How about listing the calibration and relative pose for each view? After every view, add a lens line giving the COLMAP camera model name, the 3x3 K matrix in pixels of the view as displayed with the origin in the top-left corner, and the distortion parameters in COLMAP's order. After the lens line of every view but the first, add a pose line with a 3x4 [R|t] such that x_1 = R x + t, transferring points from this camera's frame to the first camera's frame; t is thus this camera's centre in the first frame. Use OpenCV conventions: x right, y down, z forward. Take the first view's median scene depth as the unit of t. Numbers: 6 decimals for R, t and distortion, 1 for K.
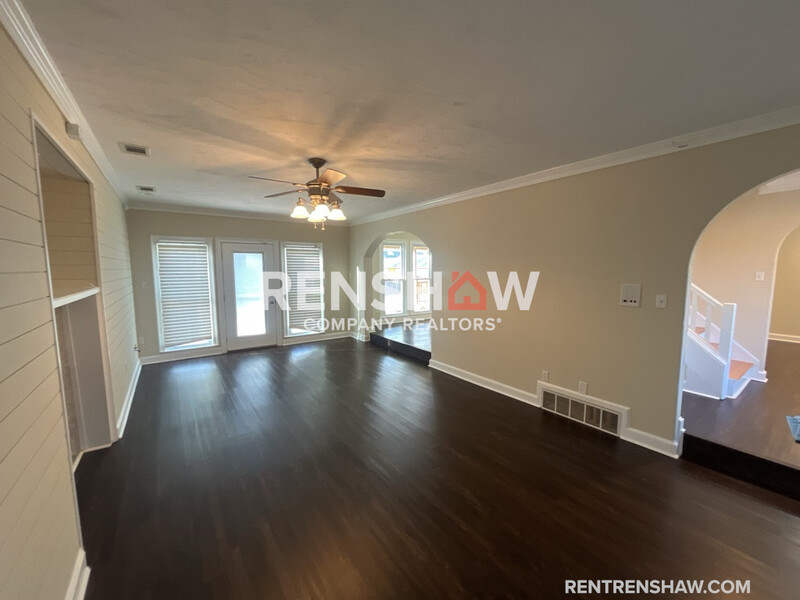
lens RADIAL K [[323.5, 0, 396.0], [0, 323.5, 299.5], [0, 0, 1]] dist [0.000554, -0.000252]
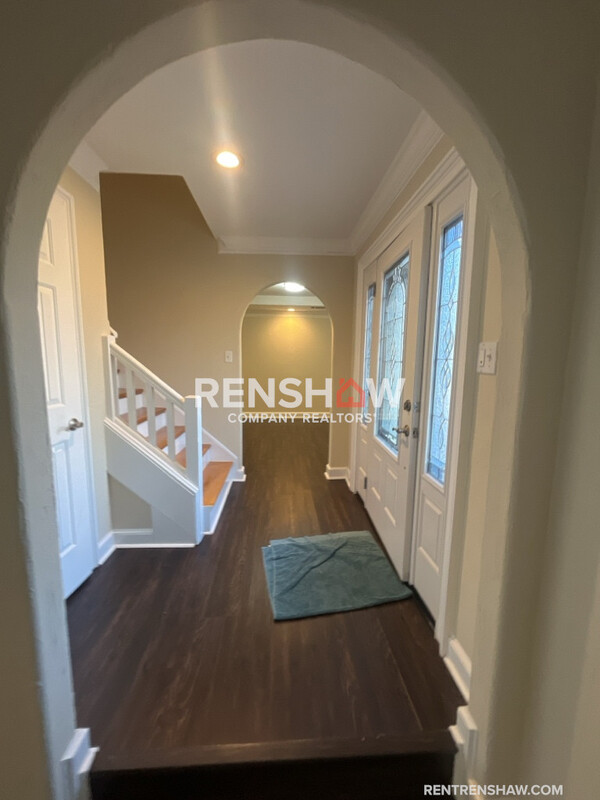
lens RADIAL K [[323.5, 0, 298.1], [0, 323.5, 399.6], [0, 0, 1]] dist [0.000554, -0.000252]
pose [[0.534854, -0.096443, 0.839423, 0.522768], [0.072217, 0.995047, 0.068308, -0.007191], [-0.841853, 0.024086, 0.539169, 0.415167]]
